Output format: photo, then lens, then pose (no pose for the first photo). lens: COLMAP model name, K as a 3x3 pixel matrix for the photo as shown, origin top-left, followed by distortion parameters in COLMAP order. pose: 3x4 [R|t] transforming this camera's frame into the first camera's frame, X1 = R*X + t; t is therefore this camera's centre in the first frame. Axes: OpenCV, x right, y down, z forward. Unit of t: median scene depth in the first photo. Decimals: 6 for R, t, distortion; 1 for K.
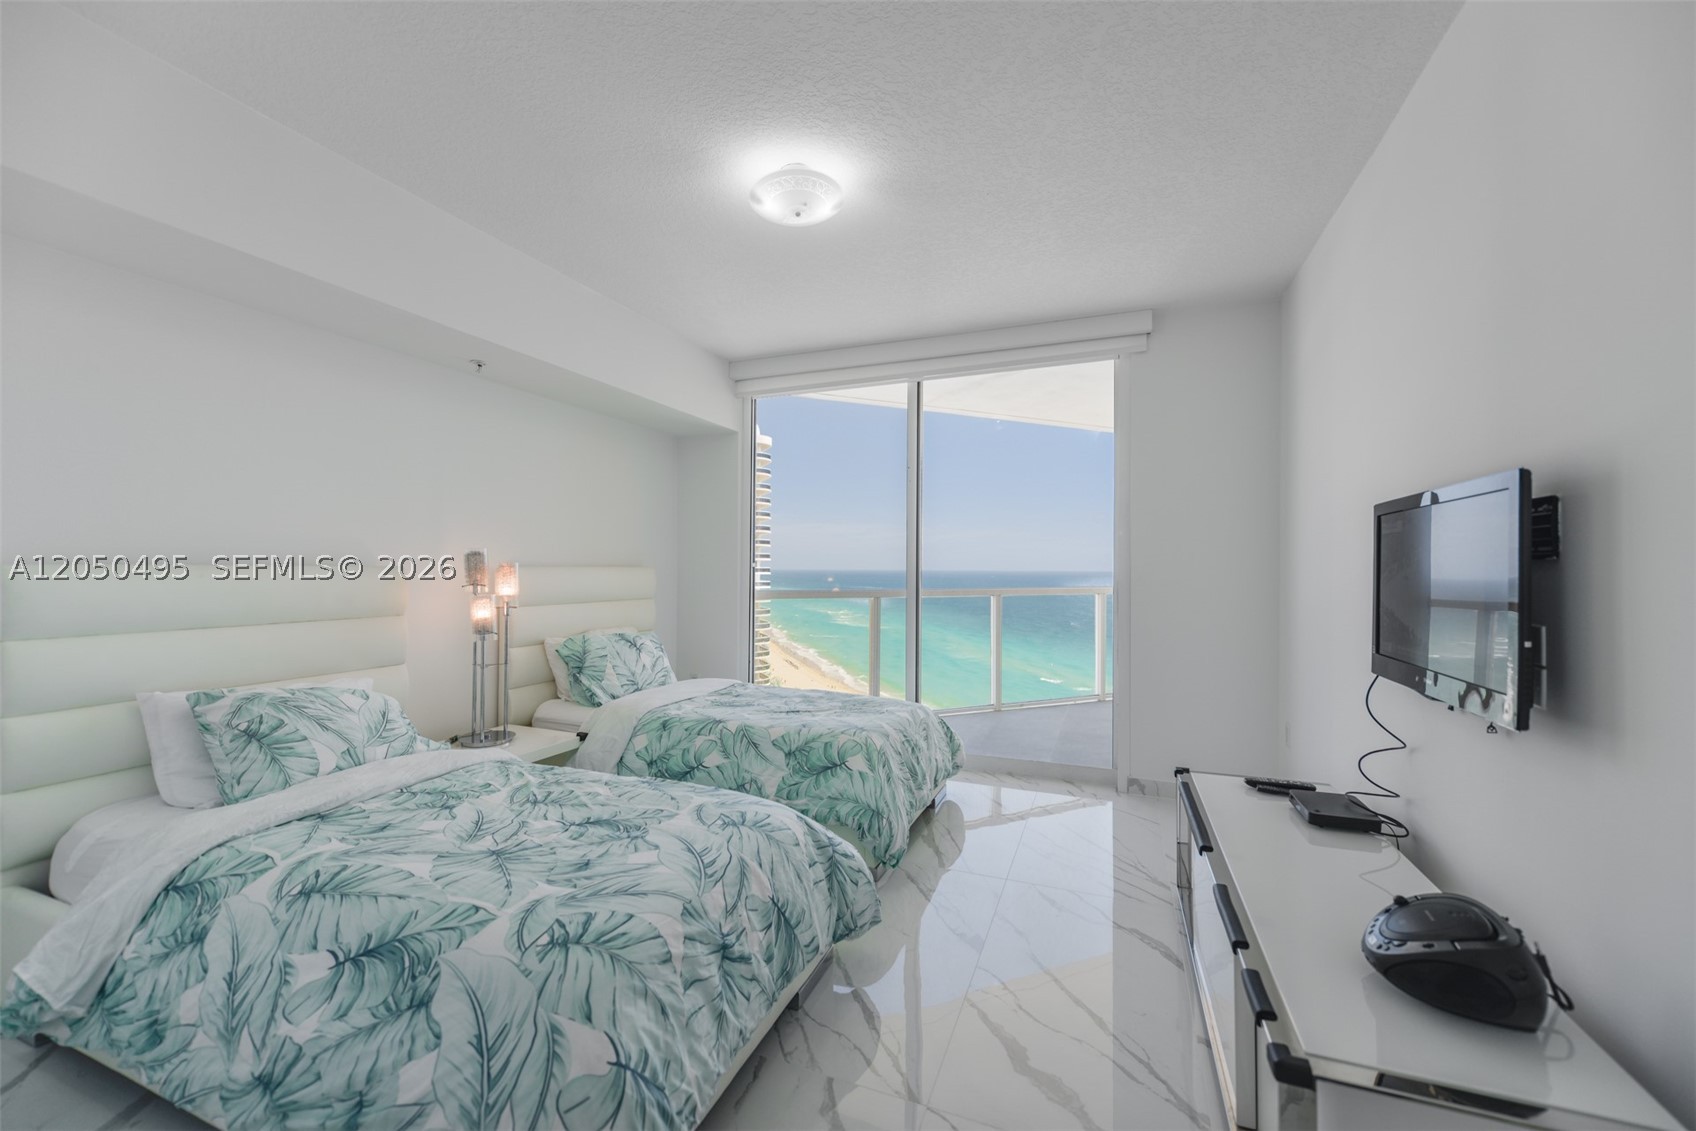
lens RADIAL K [[673.3, 0, 848.8], [0, 673.3, 558.2], [0, 0, 1]] dist [0.006568, -0.000433]
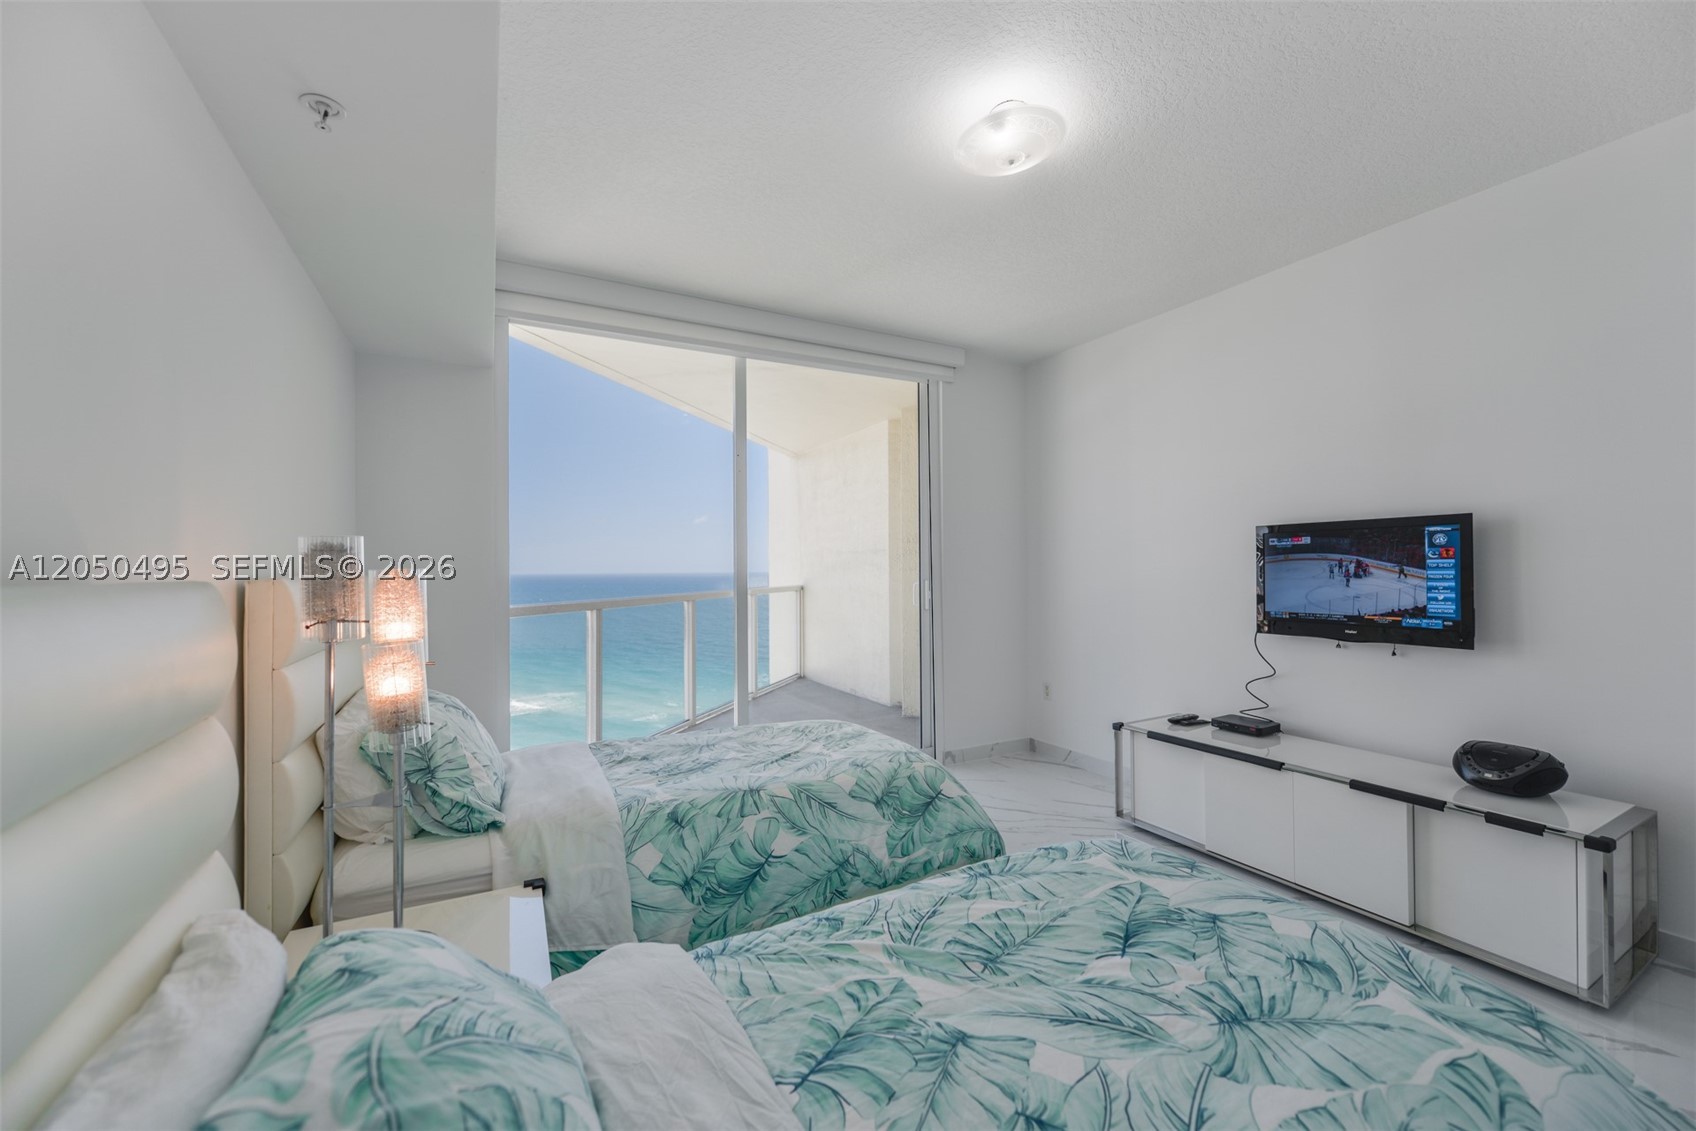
lens RADIAL K [[673.3, 0, 848.8], [0, 673.3, 558.2], [0, 0, 1]] dist [0.006568, -0.000433]
pose [[0.631592, 0.003615, 0.775293, -0.958038], [-0.003070, 0.999993, -0.002162, -0.000898], [-0.775295, -0.001014, 0.631598, 0.669959]]
